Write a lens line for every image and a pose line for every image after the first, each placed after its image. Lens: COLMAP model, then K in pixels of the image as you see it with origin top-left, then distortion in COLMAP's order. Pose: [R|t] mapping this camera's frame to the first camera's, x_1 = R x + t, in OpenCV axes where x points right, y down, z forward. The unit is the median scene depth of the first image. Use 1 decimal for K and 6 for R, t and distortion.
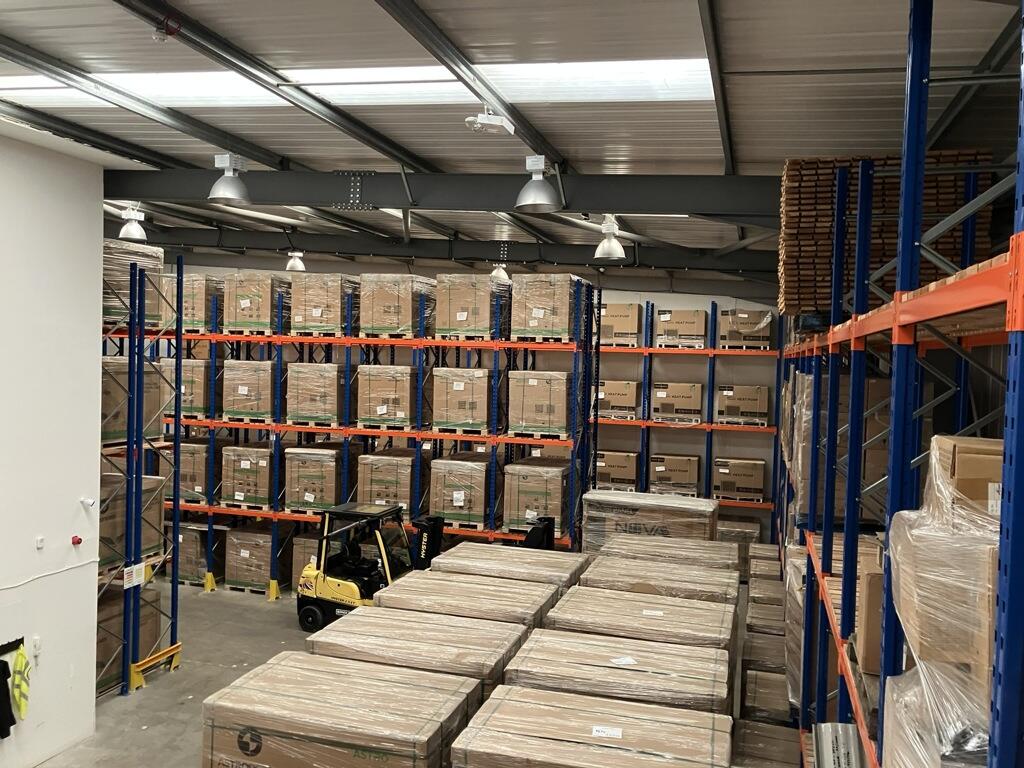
lens RADIAL K [[834.7, 0, 500.7], [0, 834.7, 379.6], [0, 0, 1]] dist [0.018727, -0.012194]
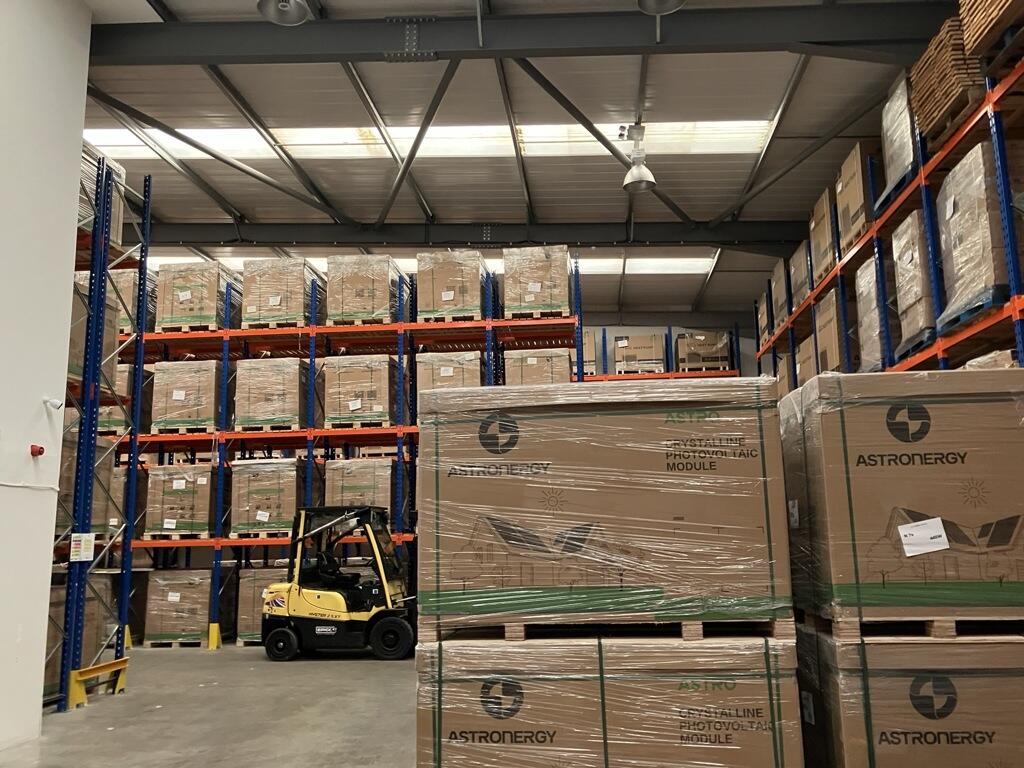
lens RADIAL K [[834.7, 0, 521.2], [0, 834.7, 391.8], [0, 0, 1]] dist [0.018727, -0.012194]
pose [[0.976844, -0.011713, 0.213631, -0.153136], [0.052963, 0.980661, -0.188410, 0.189602], [-0.207293, 0.195361, 0.958574, 0.119123]]
